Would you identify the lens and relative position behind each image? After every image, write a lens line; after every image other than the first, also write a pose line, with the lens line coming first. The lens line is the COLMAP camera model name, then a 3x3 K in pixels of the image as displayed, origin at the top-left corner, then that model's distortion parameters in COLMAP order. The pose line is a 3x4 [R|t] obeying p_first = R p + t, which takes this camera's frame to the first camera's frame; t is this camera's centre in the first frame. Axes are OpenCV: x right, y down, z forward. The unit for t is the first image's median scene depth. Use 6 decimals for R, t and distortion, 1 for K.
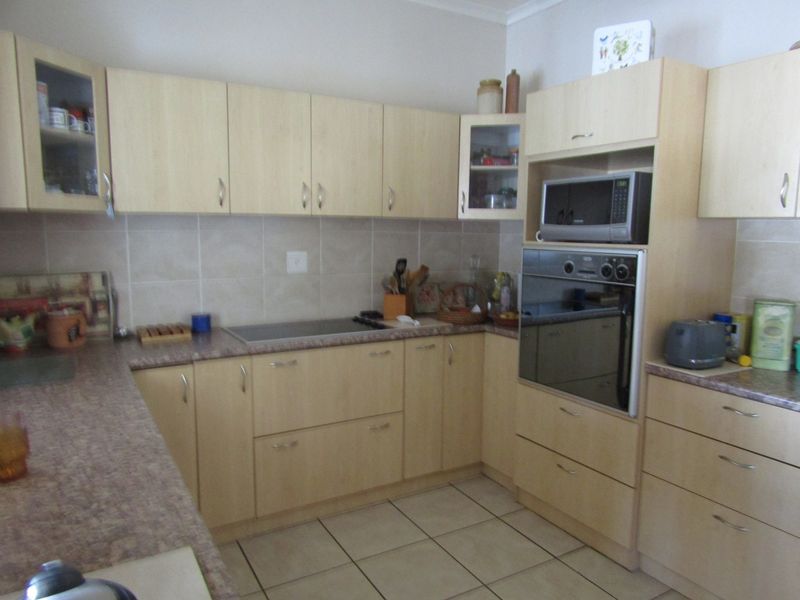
lens RADIAL K [[566.8, 0, 397.7], [0, 566.8, 298.7], [0, 0, 1]] dist [-0.025331, 0.018185]
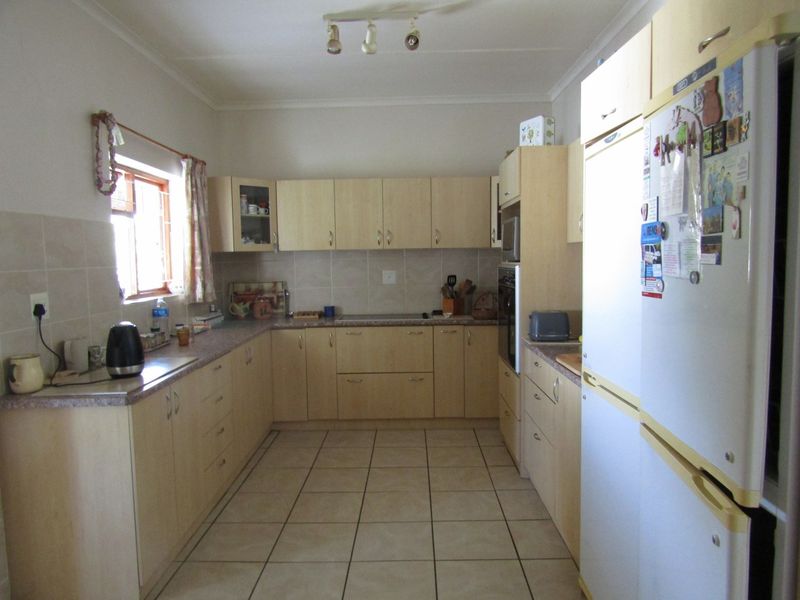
lens RADIAL K [[566.8, 0, 403.7], [0, 566.8, 300.8], [0, 0, 1]] dist [-0.025331, 0.018185]
pose [[0.849628, 0.019759, -0.527012, 0.833371], [-0.039687, 0.998860, -0.026532, 0.052263], [0.525887, 0.043458, 0.849444, -0.415524]]
